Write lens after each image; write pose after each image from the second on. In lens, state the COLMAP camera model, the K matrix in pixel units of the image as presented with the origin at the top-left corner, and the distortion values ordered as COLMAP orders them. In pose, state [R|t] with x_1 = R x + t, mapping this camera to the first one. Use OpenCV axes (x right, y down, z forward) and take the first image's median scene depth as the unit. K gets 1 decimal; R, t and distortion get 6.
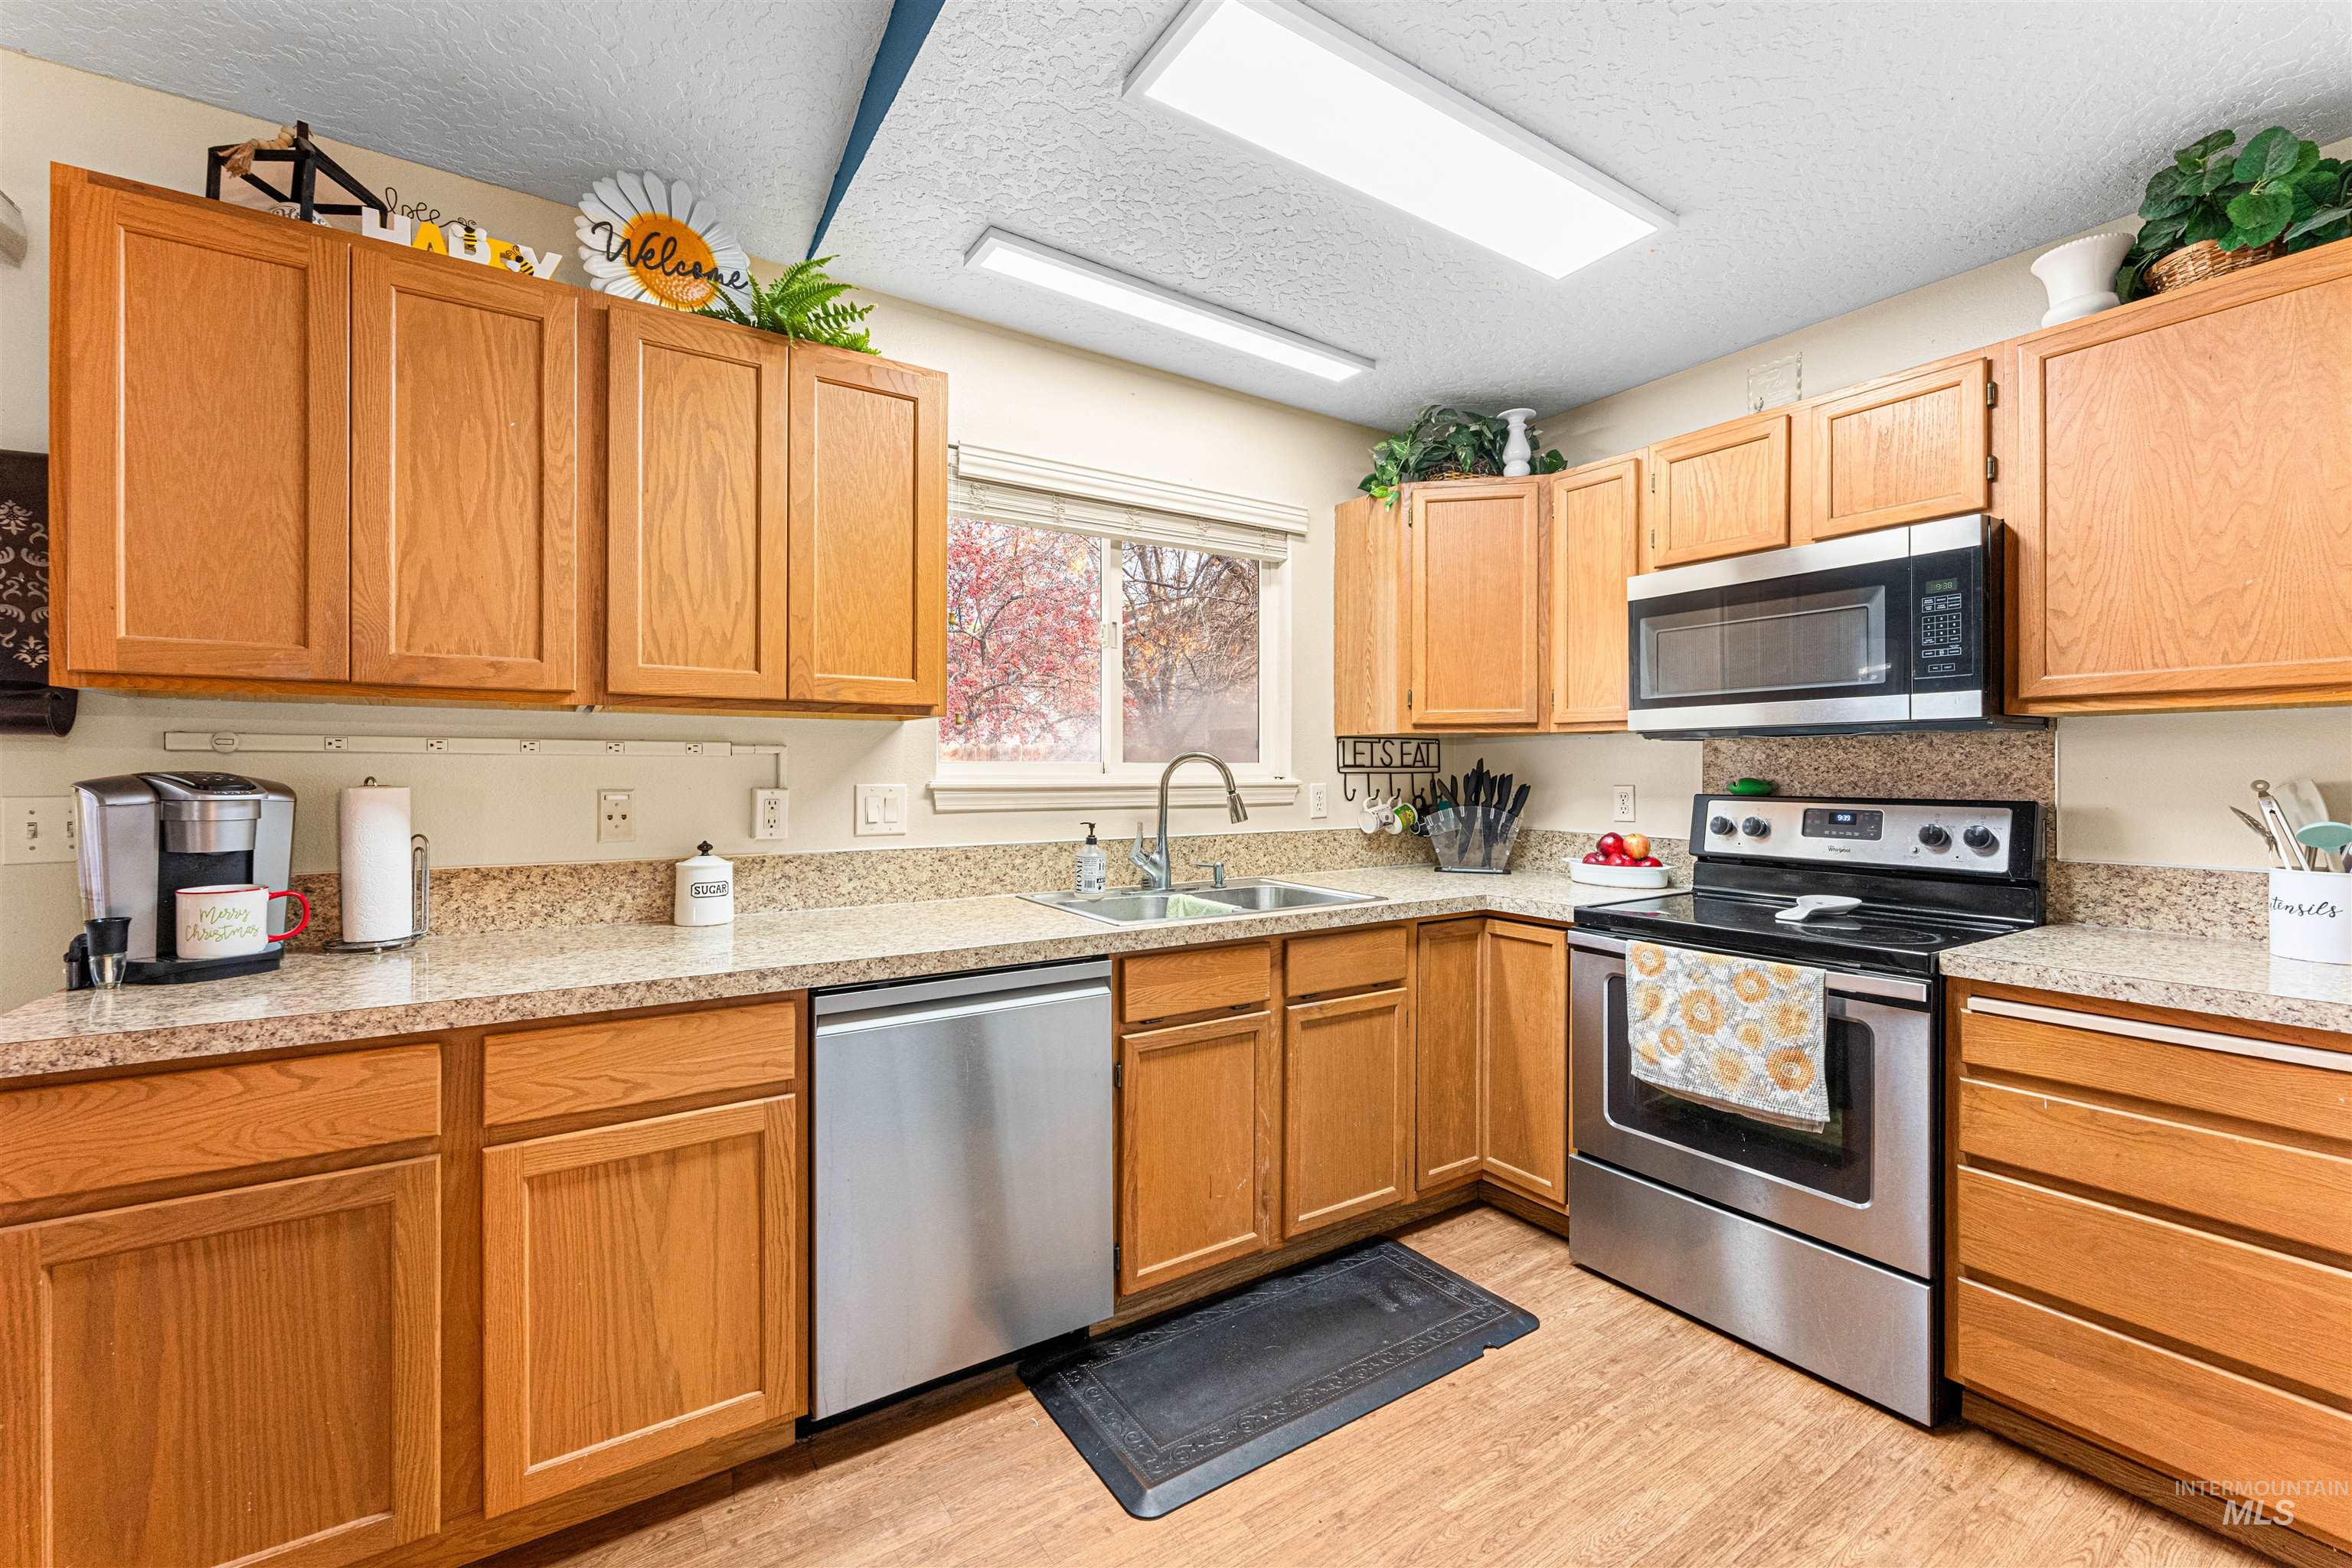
lens RADIAL K [[964.2, 0, 1174.3], [0, 964.2, 771.1], [0, 0, 1]] dist [0.000819, -0.000703]
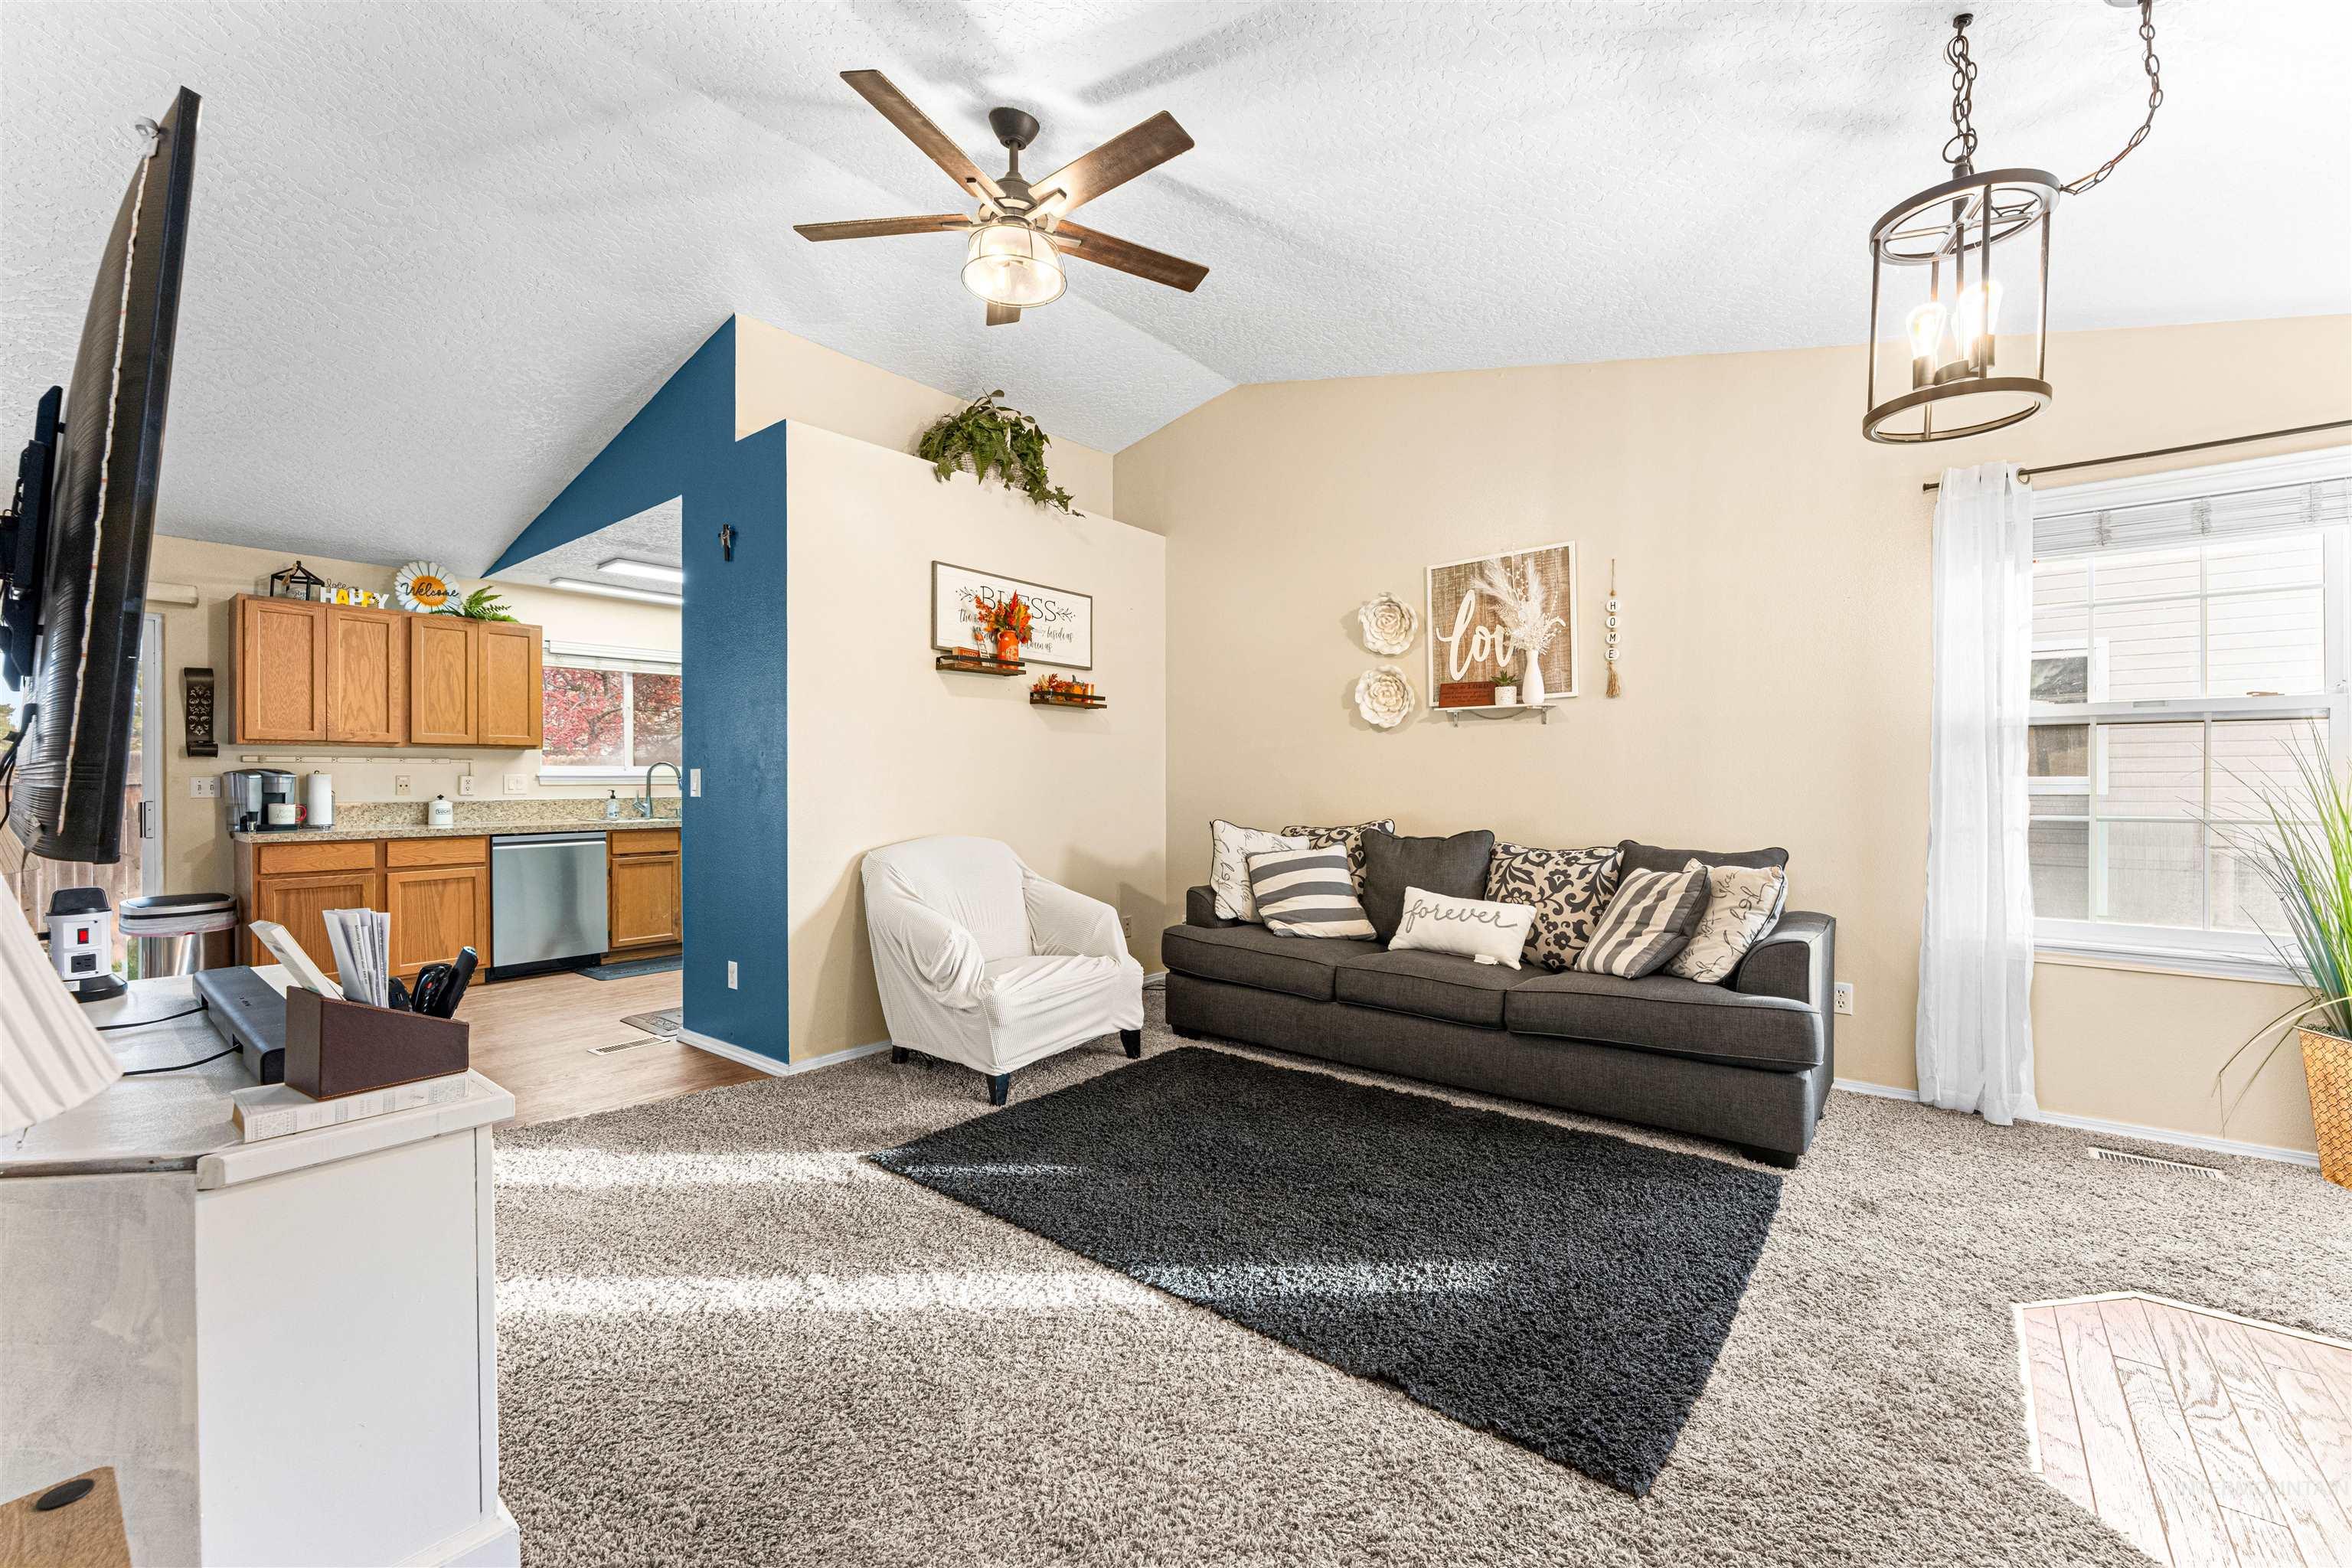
lens RADIAL K [[964.2, 0, 1185.8], [0, 964.2, 778.3], [0, 0, 1]] dist [0.000819, -0.000703]
pose [[0.950378, -0.004780, 0.311060, 0.733838], [0.005532, 0.999984, -0.001534, 0.045478], [-0.311048, 0.003178, 0.950389, -2.465966]]
